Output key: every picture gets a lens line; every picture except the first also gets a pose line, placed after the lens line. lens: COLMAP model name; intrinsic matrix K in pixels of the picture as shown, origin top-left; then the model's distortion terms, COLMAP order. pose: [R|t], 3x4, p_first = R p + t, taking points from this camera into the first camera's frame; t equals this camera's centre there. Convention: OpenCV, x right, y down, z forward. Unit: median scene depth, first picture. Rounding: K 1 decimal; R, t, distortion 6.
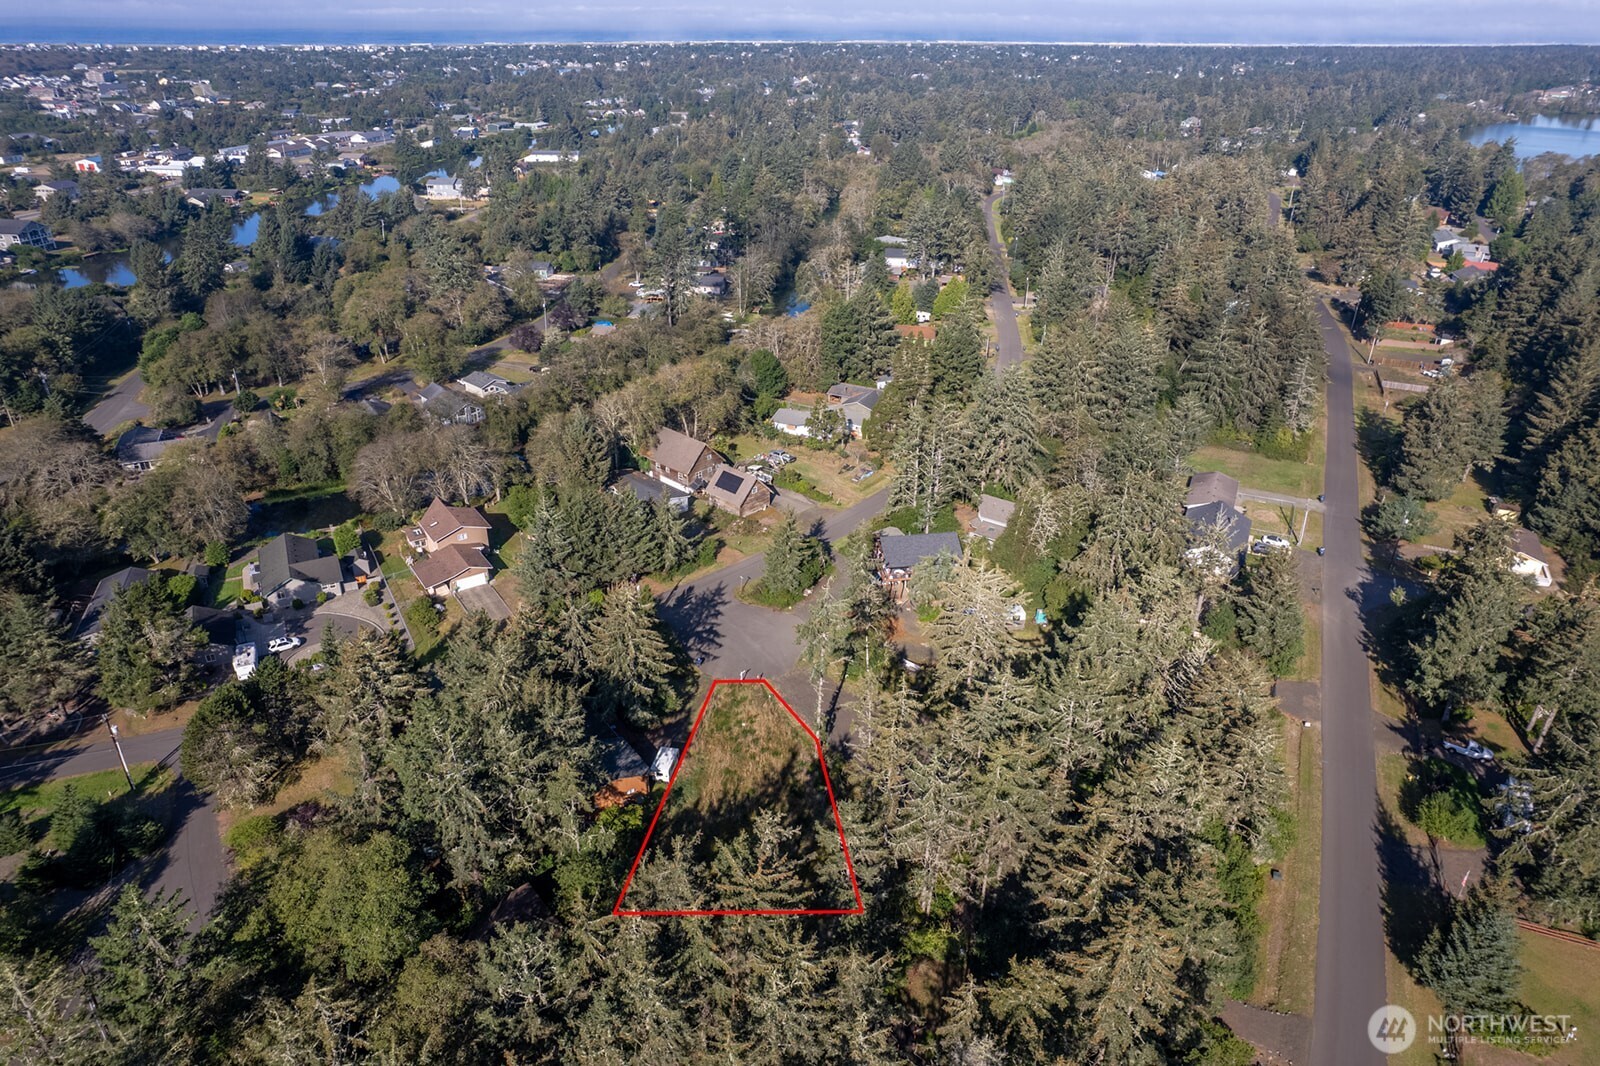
lens RADIAL K [[1019.6, 0, 813.0], [0, 1019.6, 538.2], [0, 0, 1]] dist [-0.066032, 0.059694]
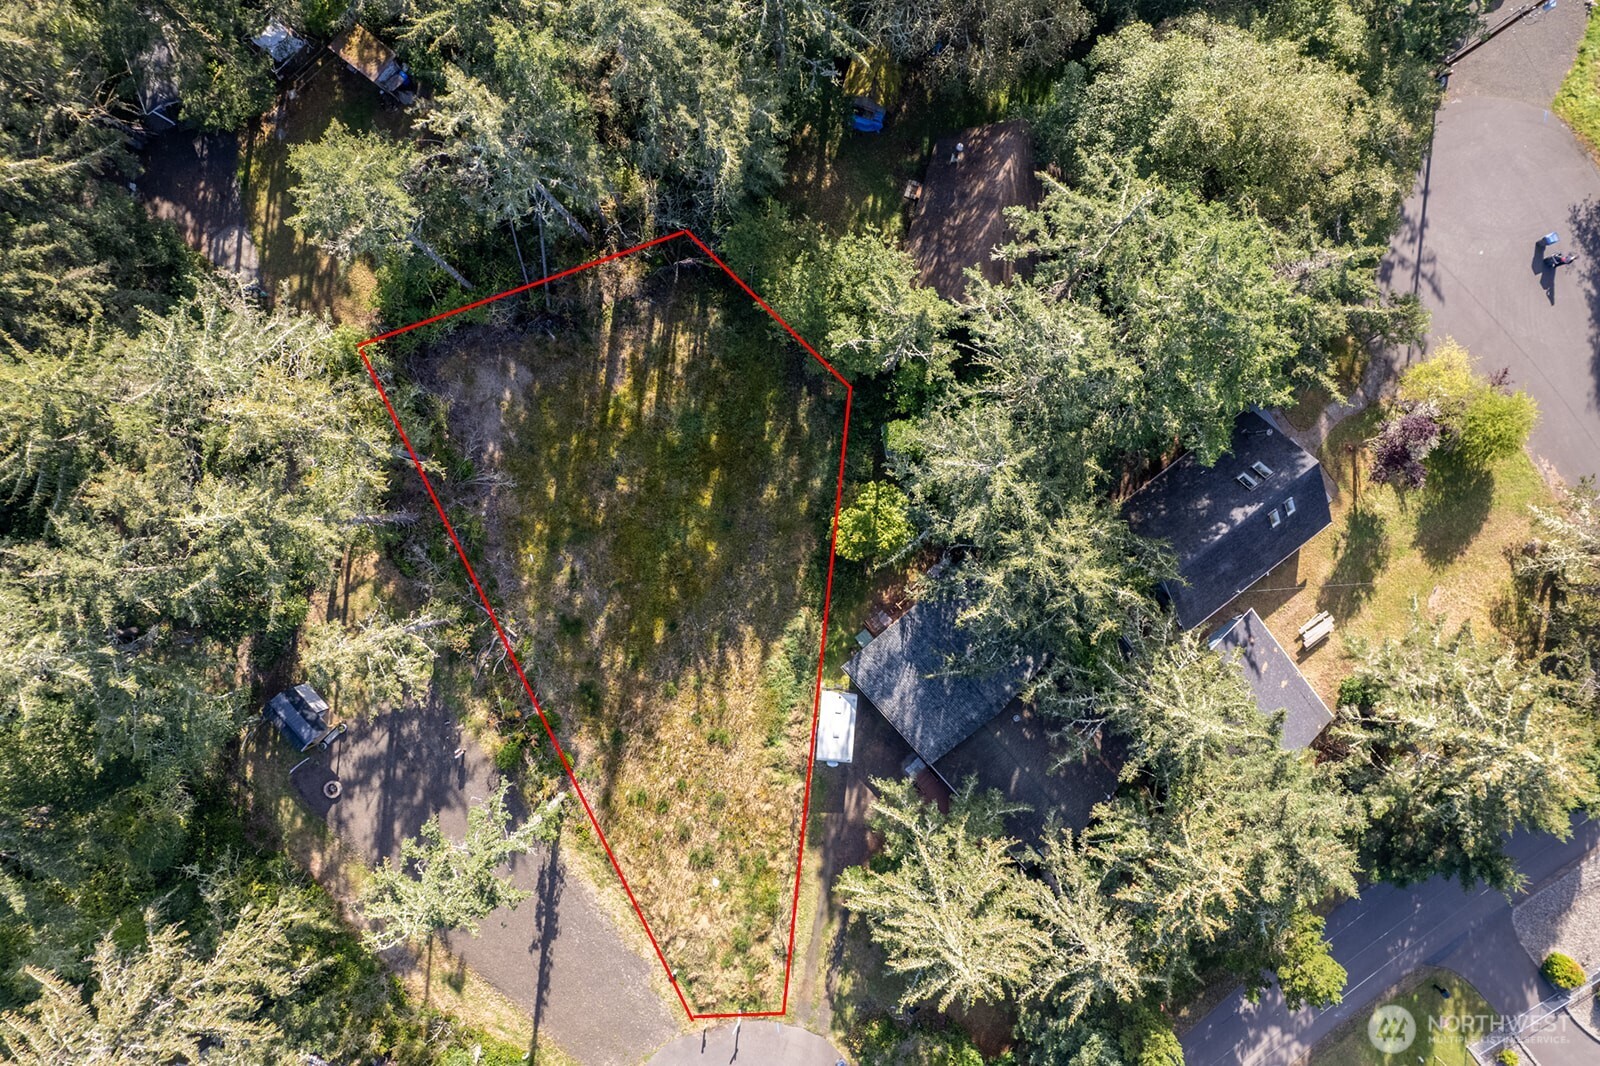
lens RADIAL K [[1019.6, 0, 791.5], [0, 1019.6, 531.1], [0, 0, 1]] dist [-0.066032, 0.059694]
pose [[-0.995506, 0.094525, -0.005786, -0.089597], [-0.049663, -0.469057, 0.881771, -0.136726], [0.080635, 0.878095, 0.471643, 0.458170]]
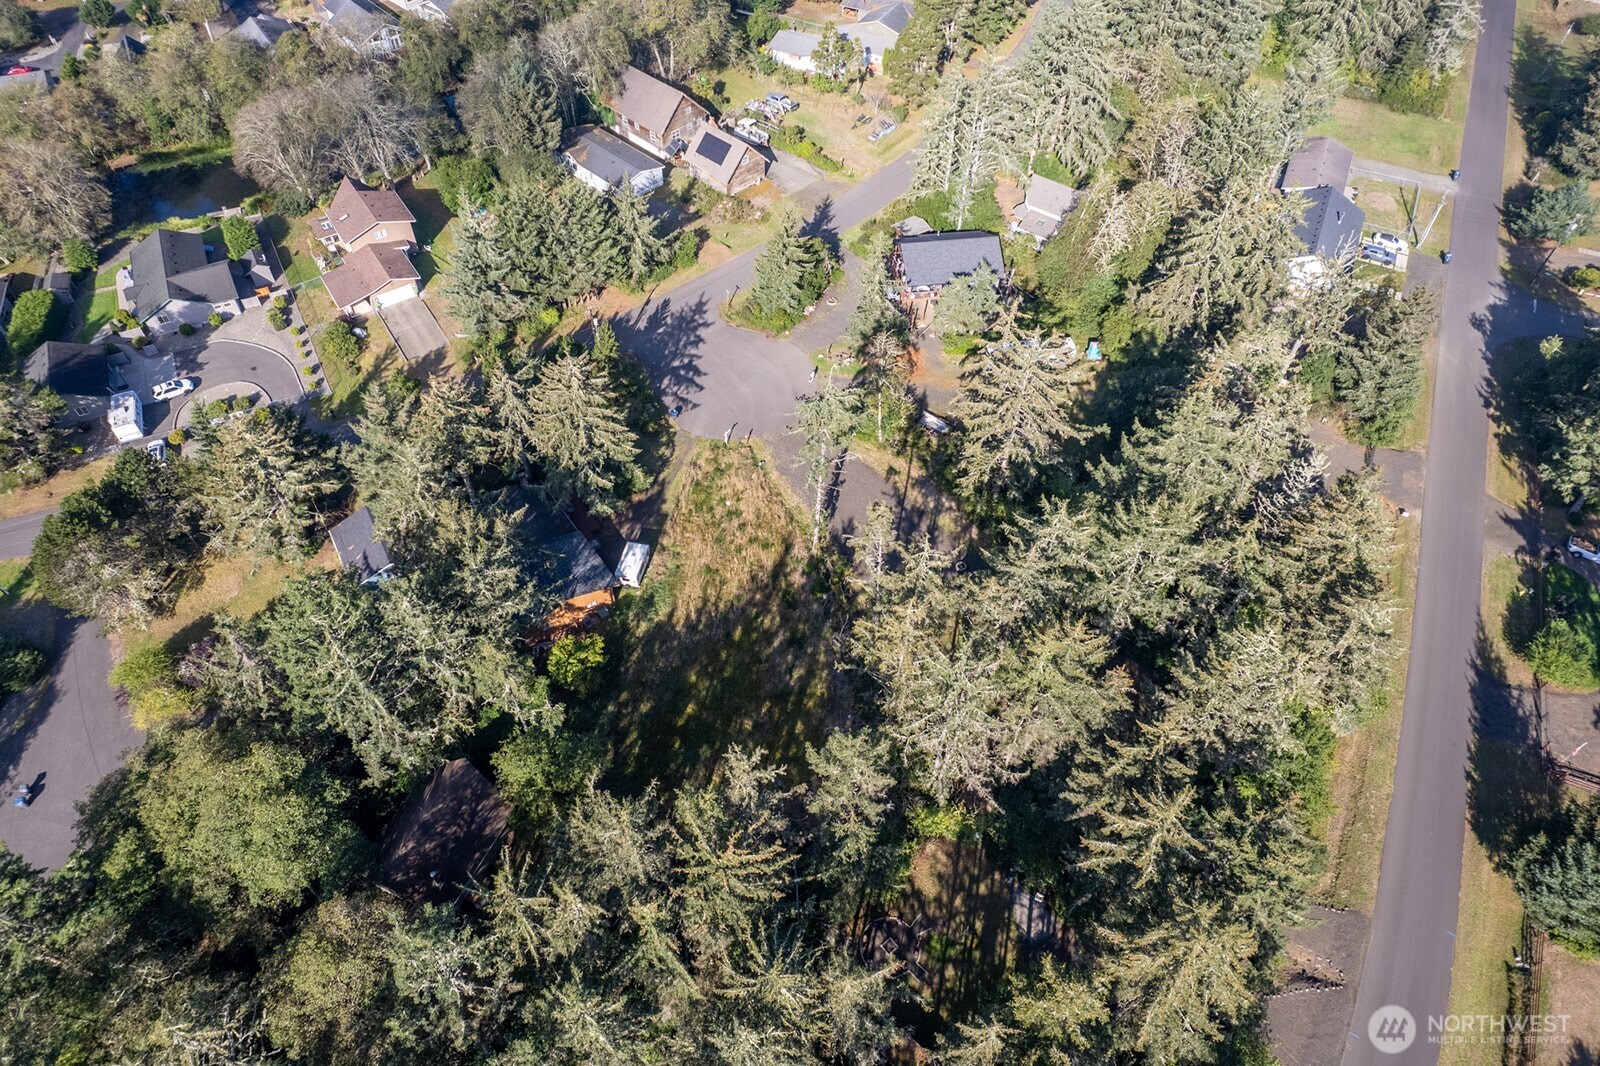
lens RADIAL K [[1019.6, 0, 808.0], [0, 1019.6, 535.6], [0, 0, 1]] dist [-0.066032, 0.059694]
pose [[0.999821, 0.015179, -0.011302, 0.005277], [-0.009659, 0.922867, 0.384997, -0.085736], [0.016274, -0.384819, 0.922849, 0.165723]]
